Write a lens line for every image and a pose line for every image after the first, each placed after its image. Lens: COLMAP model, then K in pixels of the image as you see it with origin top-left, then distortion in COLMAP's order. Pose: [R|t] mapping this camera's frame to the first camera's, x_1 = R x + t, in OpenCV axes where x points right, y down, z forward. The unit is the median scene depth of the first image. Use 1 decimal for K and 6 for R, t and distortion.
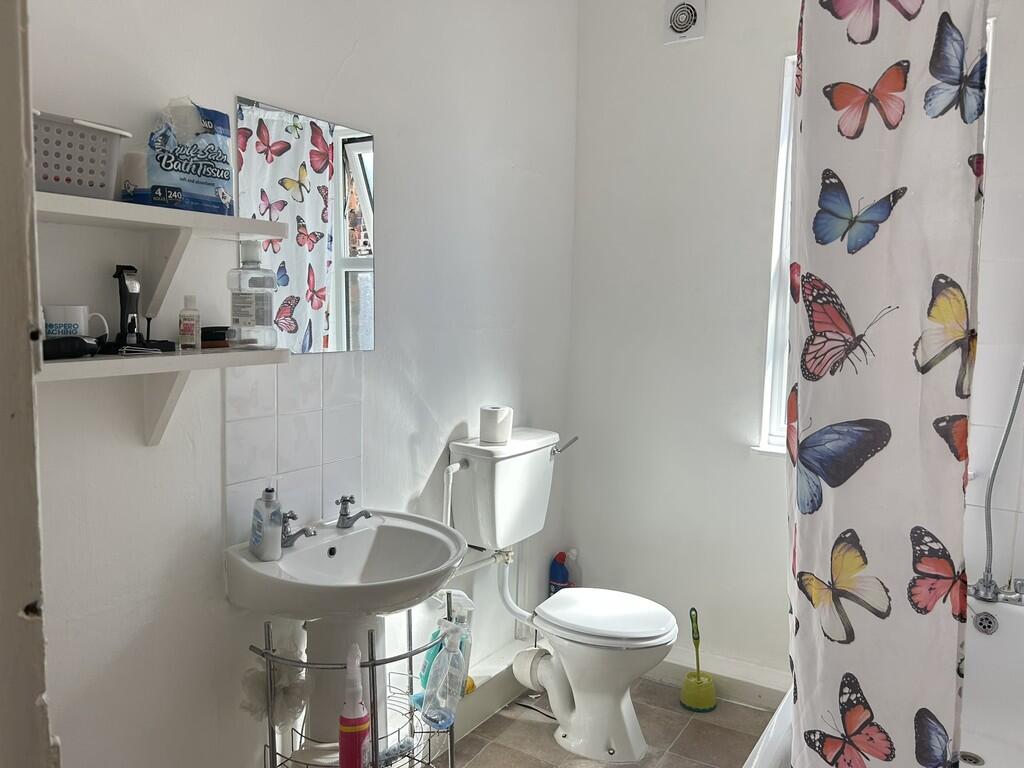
lens RADIAL K [[779.5, 0, 512.8], [0, 779.5, 381.7], [0, 0, 1]] dist [-0.003850, -0.001536]
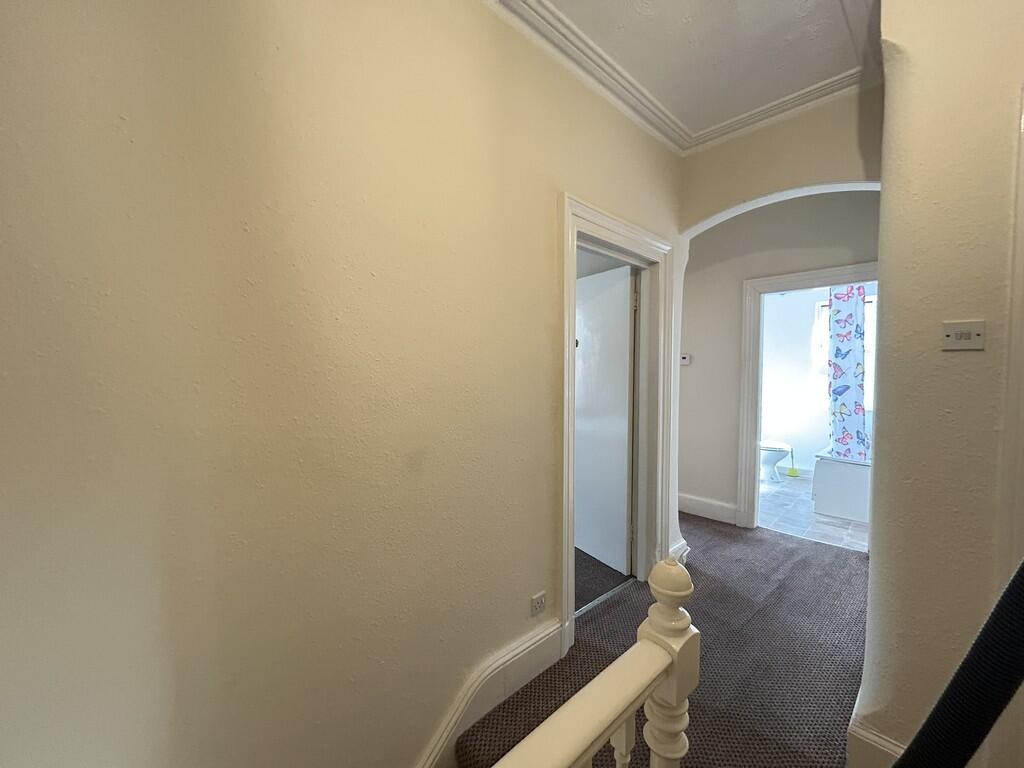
lens RADIAL K [[413.7, 0, 513.3], [0, 413.7, 380.4], [0, 0, 1]] dist [-0.001717, -0.000135]
pose [[0.970692, -0.000960, -0.240327, -1.408096], [-0.014424, 0.997957, -0.062244, 0.264885], [0.239895, 0.063886, 0.968694, -3.005419]]
